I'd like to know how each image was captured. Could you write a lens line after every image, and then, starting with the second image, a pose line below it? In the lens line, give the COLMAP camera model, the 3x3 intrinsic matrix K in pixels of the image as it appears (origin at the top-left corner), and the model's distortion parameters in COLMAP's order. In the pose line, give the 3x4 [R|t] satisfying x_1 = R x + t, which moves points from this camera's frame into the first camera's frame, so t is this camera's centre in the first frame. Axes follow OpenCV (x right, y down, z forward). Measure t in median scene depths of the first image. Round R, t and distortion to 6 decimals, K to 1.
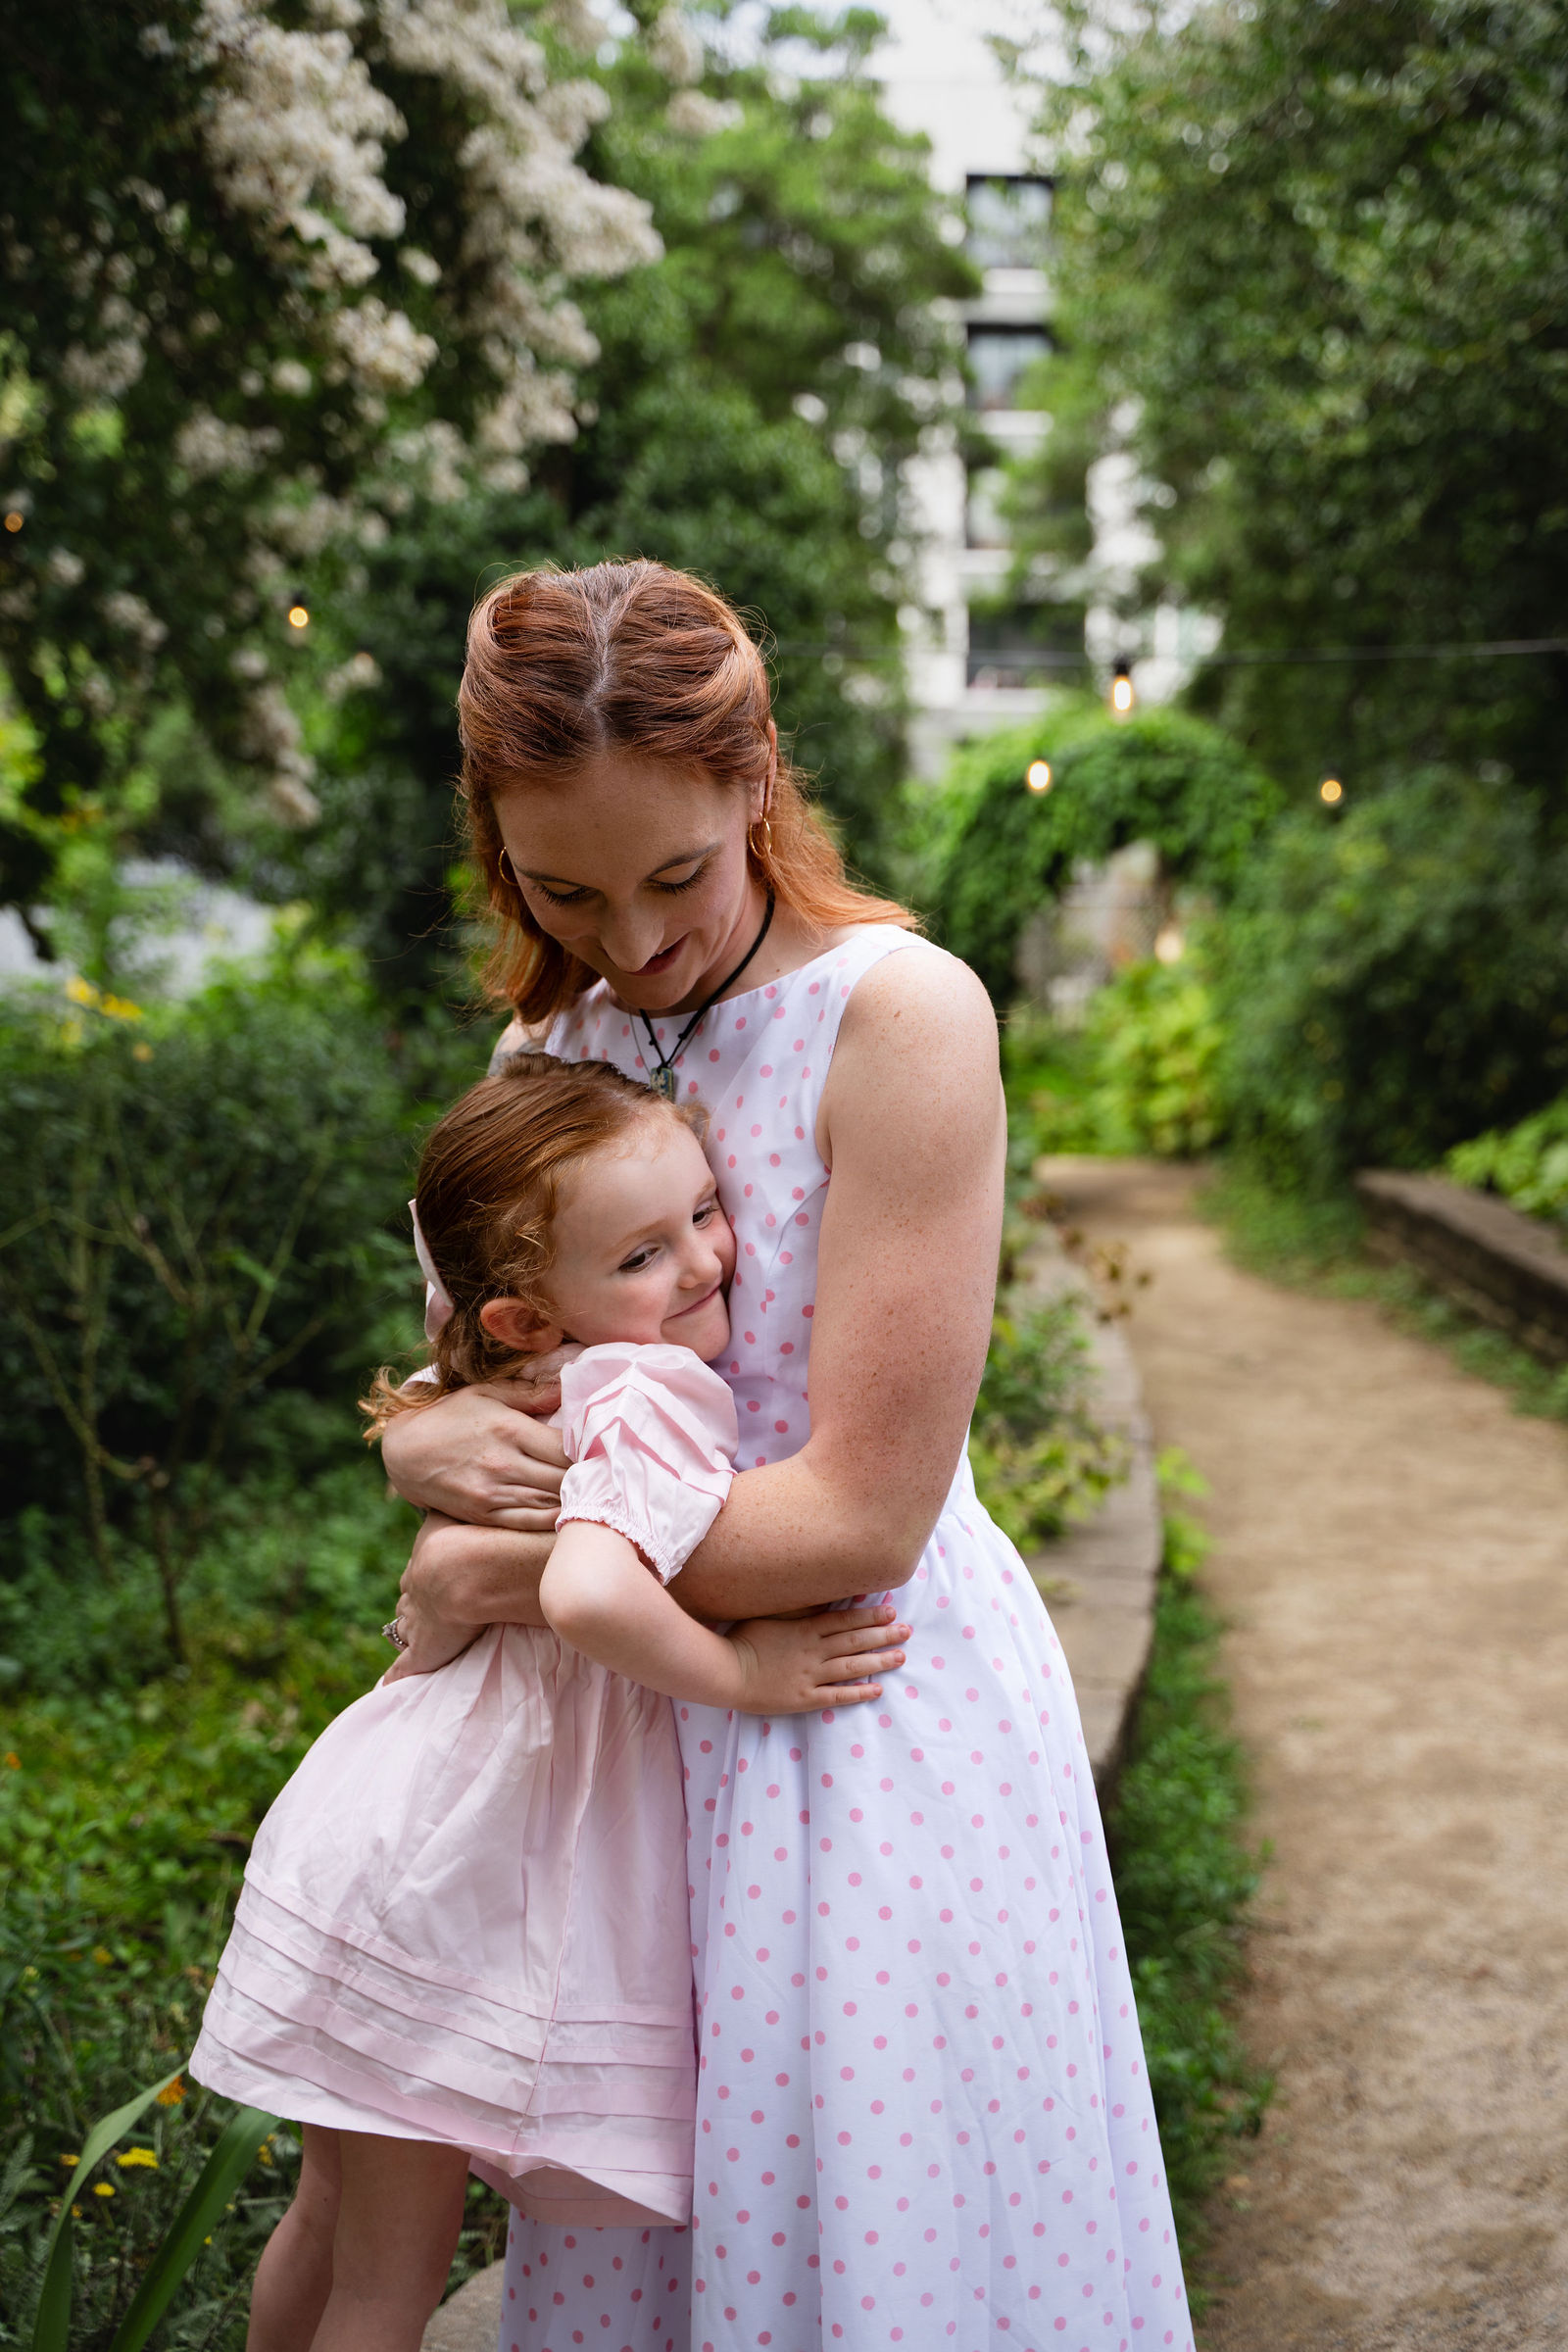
lens RADIAL K [[3018.4, 0, 760.8], [0, 3018.4, 1163.4], [0, 0, 1]] dist [0.003526, -0.019357]
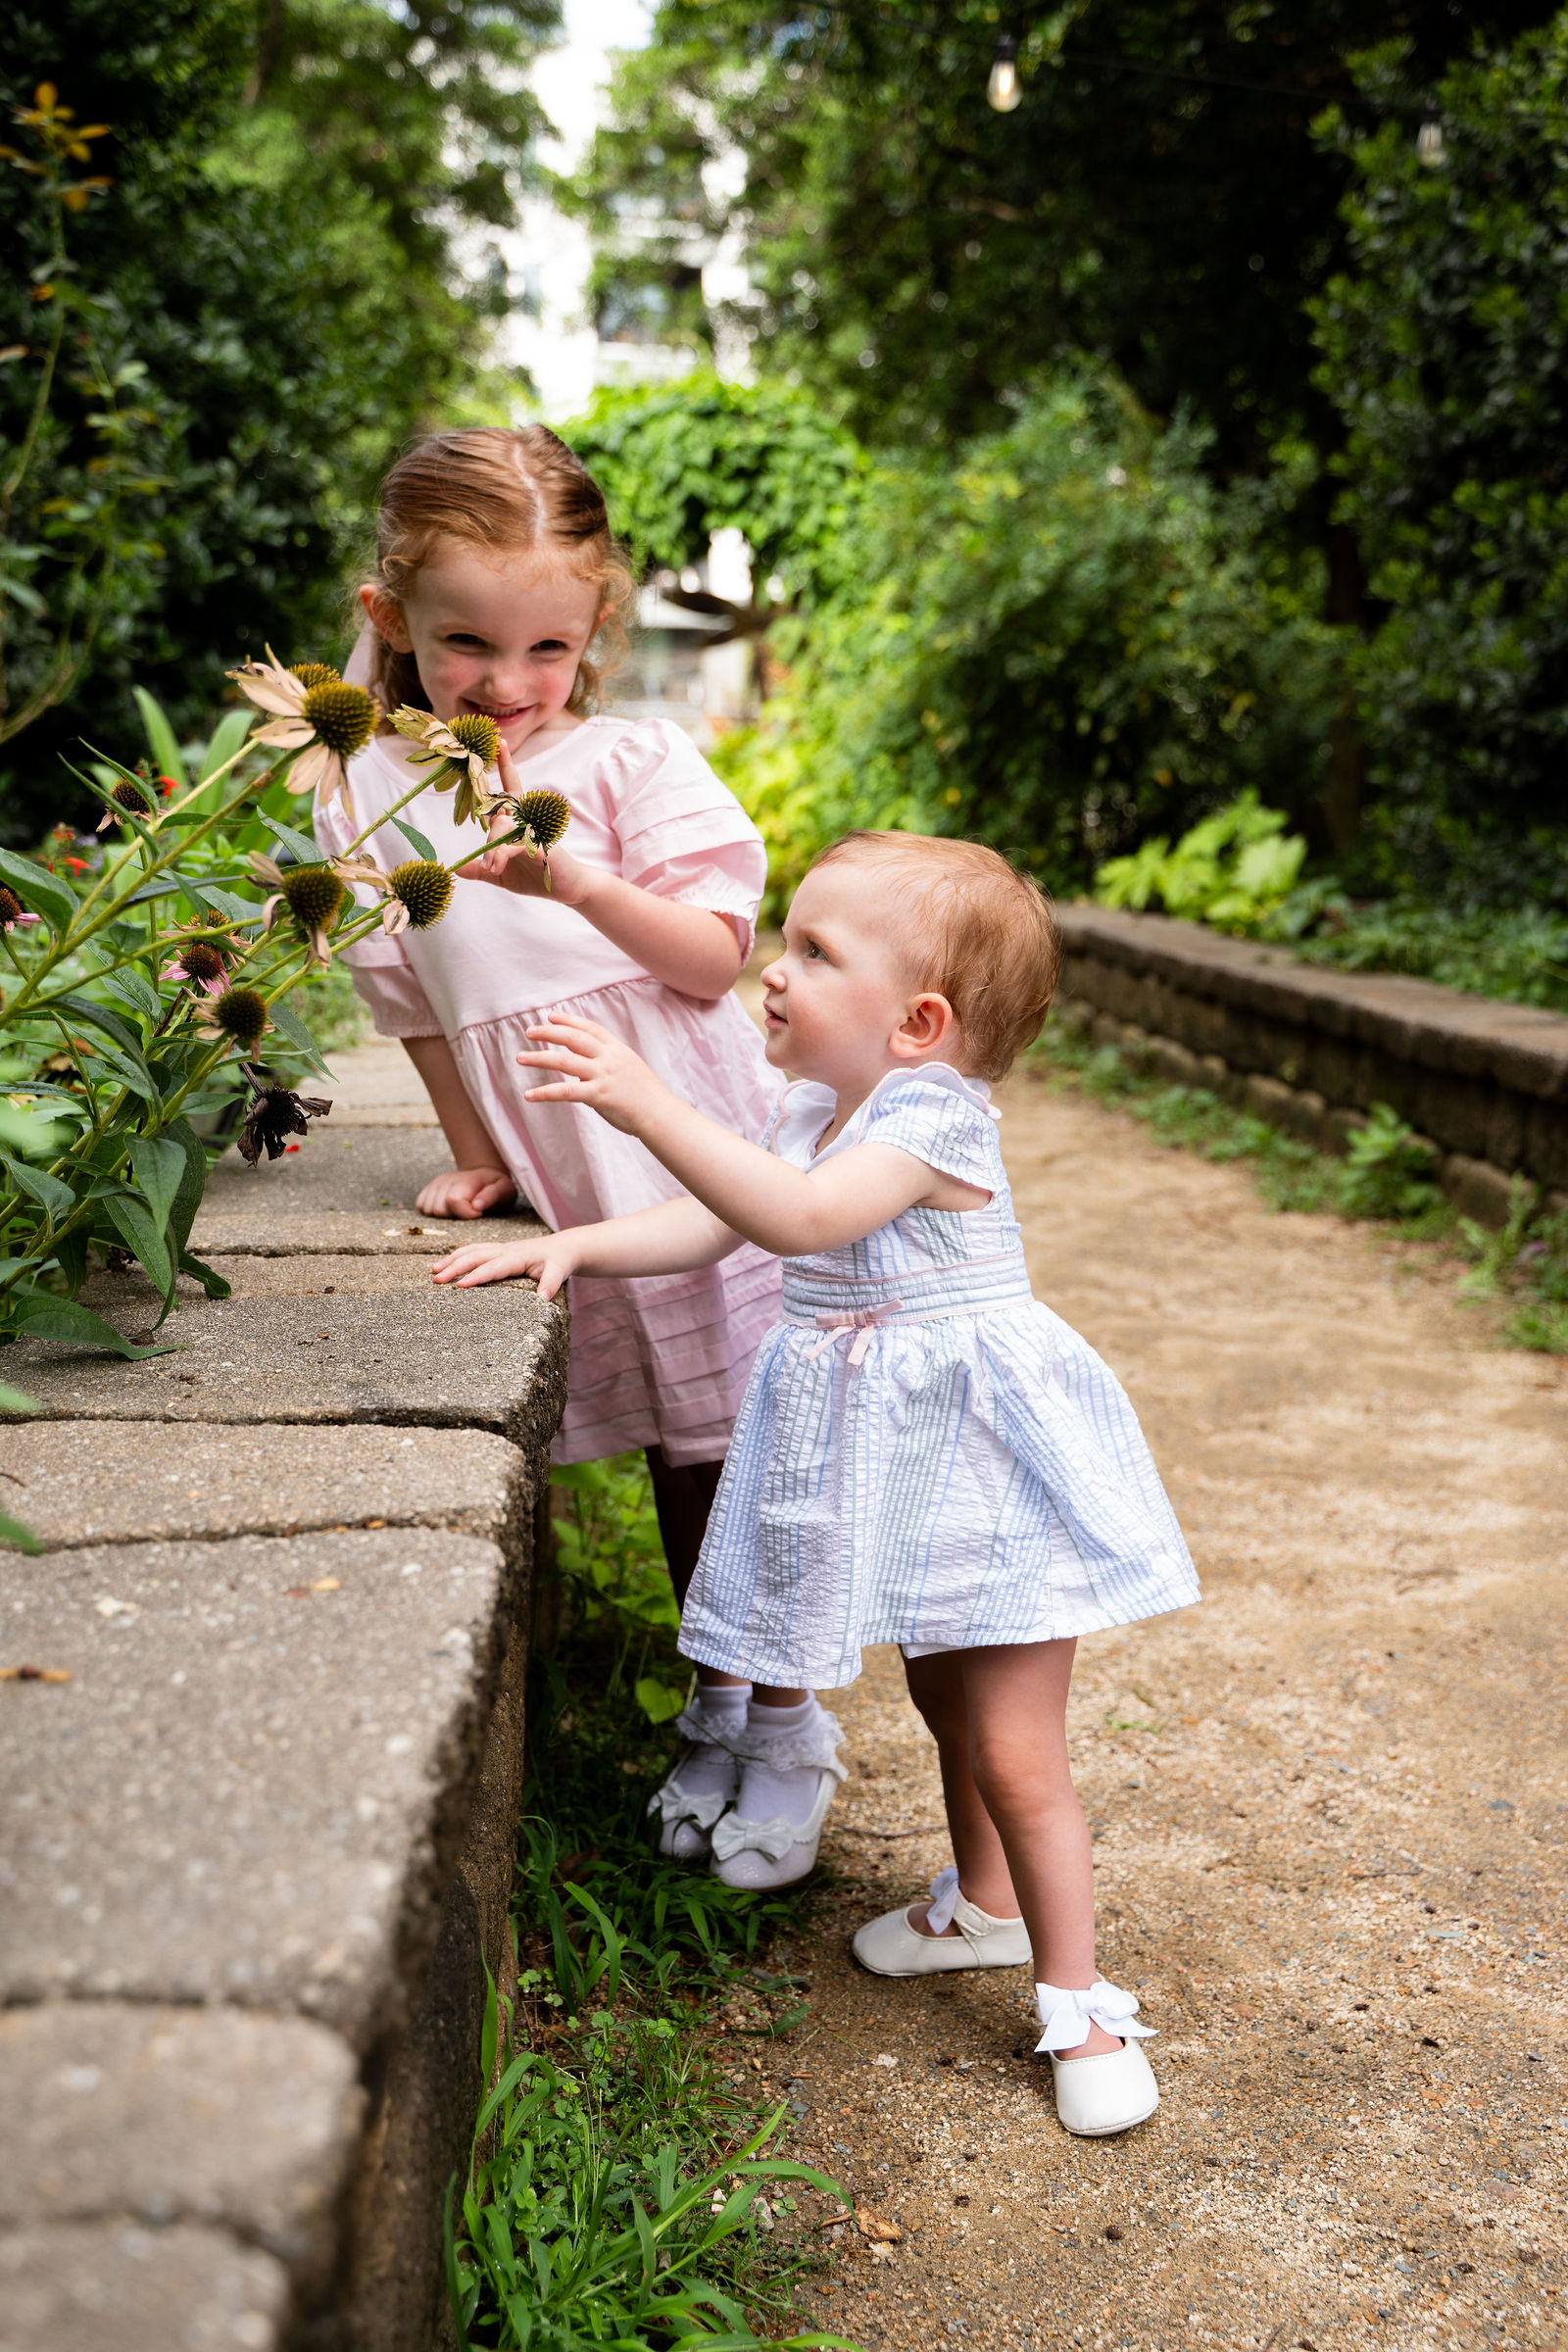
lens RADIAL K [[2335.4, 0, 781.8], [0, 2335.4, 1222.1], [0, 0, 1]] dist [-0.003999, 0.001701]
pose [[0.990726, -0.019725, 0.134433, 0.073692], [0.006681, 0.995281, 0.096799, 0.034418], [-0.135708, -0.095004, 0.986183, 0.478055]]
